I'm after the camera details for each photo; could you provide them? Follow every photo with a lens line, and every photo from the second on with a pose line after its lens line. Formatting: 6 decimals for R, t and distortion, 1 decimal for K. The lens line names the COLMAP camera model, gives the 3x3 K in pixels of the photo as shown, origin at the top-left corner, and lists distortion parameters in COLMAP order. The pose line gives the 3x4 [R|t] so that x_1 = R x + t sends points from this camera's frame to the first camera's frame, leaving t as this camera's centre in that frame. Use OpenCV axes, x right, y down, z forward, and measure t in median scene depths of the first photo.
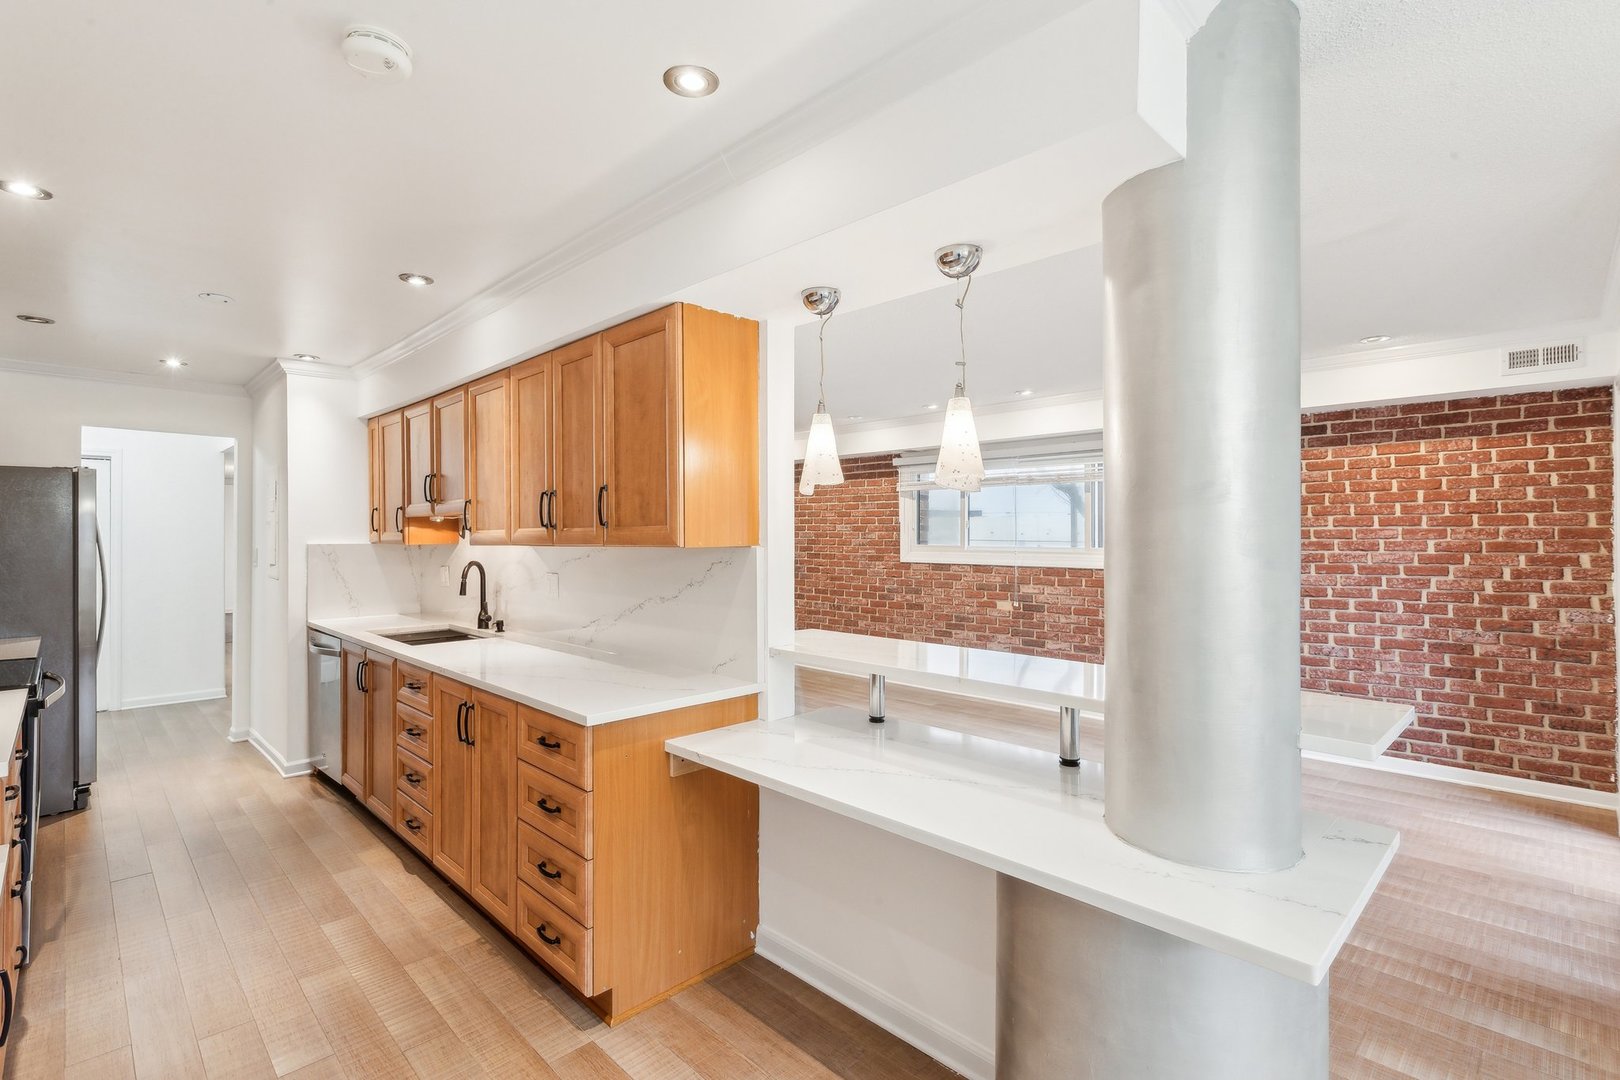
lens RADIAL K [[754.2, 0, 803.5], [0, 754.2, 529.0], [0, 0, 1]] dist [0.000500, -0.000394]
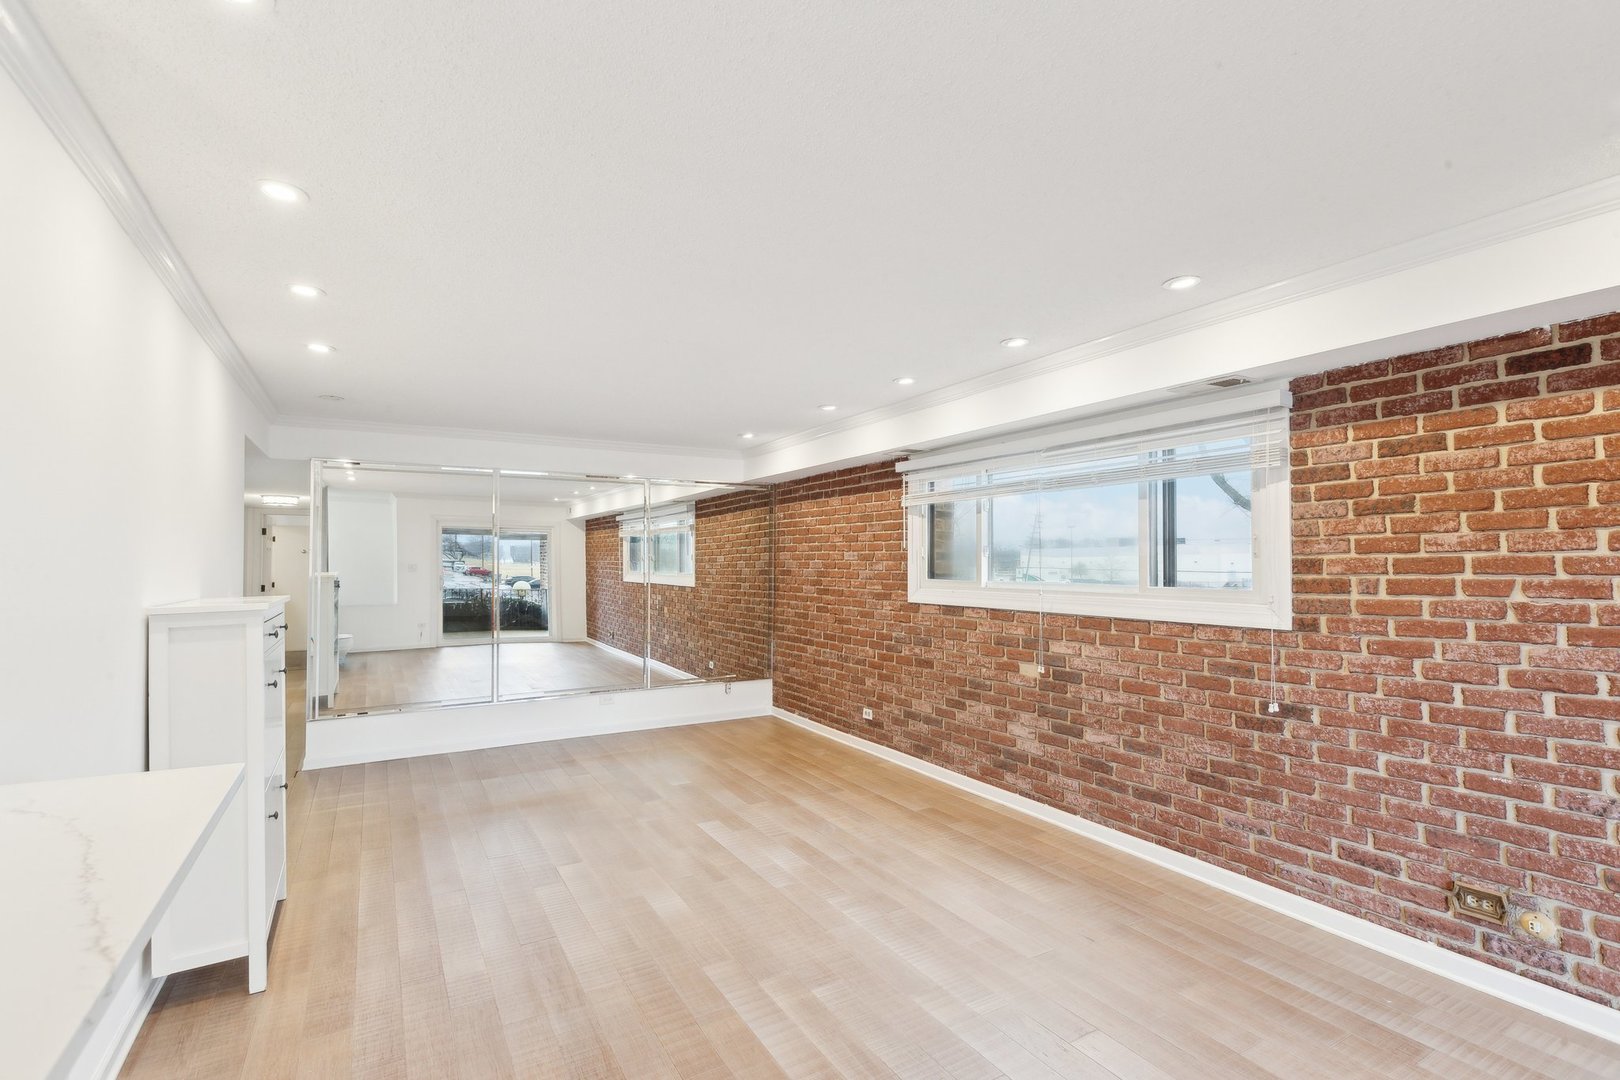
lens RADIAL K [[737.1, 0, 805.7], [0, 737.1, 543.2], [0, 0, 1]] dist [0.000152, 0.000054]
pose [[0.969770, -0.006792, -0.243926, 0.319583], [0.001765, 0.999782, -0.020821, 0.001204], [0.244014, 0.019761, 0.969570, 0.418481]]
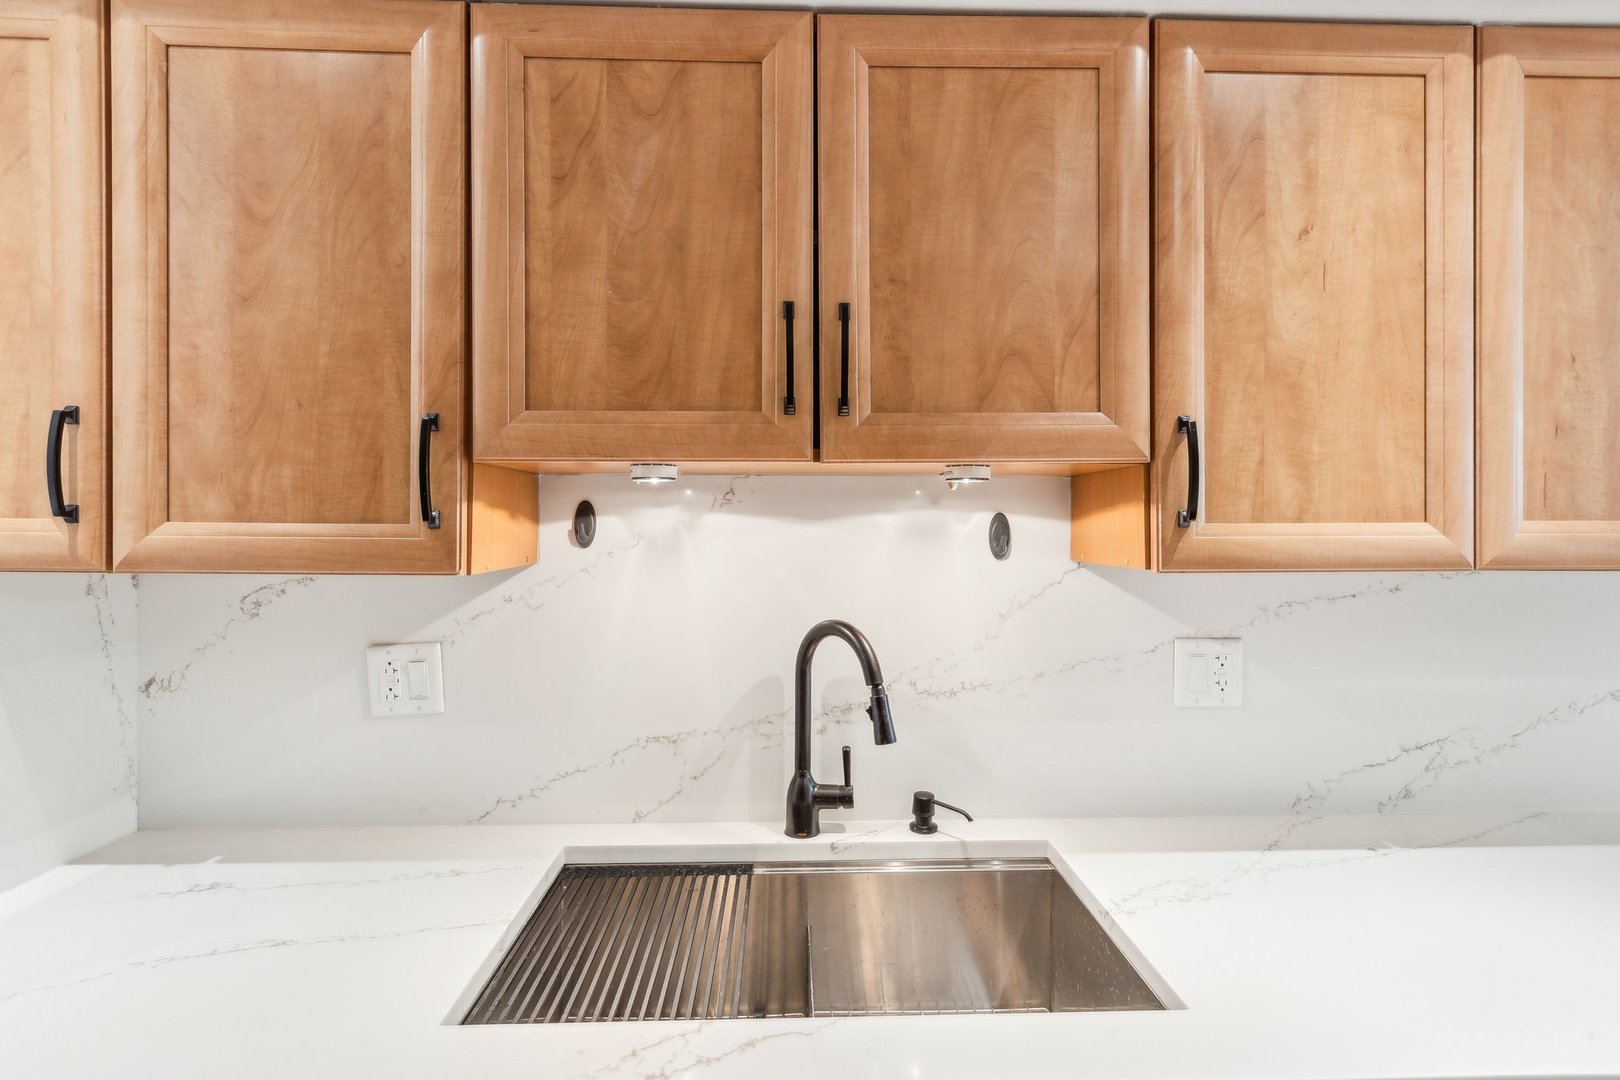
lens RADIAL K [[746.5, 0, 812.3], [0, 746.5, 520.9], [0, 0, 1]] dist [0.002289, -0.000476]
pose [[0.677324, 0.006536, 0.735656, -0.571015], [-0.009788, 0.999952, 0.000128, 0.002068], [-0.735620, -0.007287, 0.677356, 0.690149]]
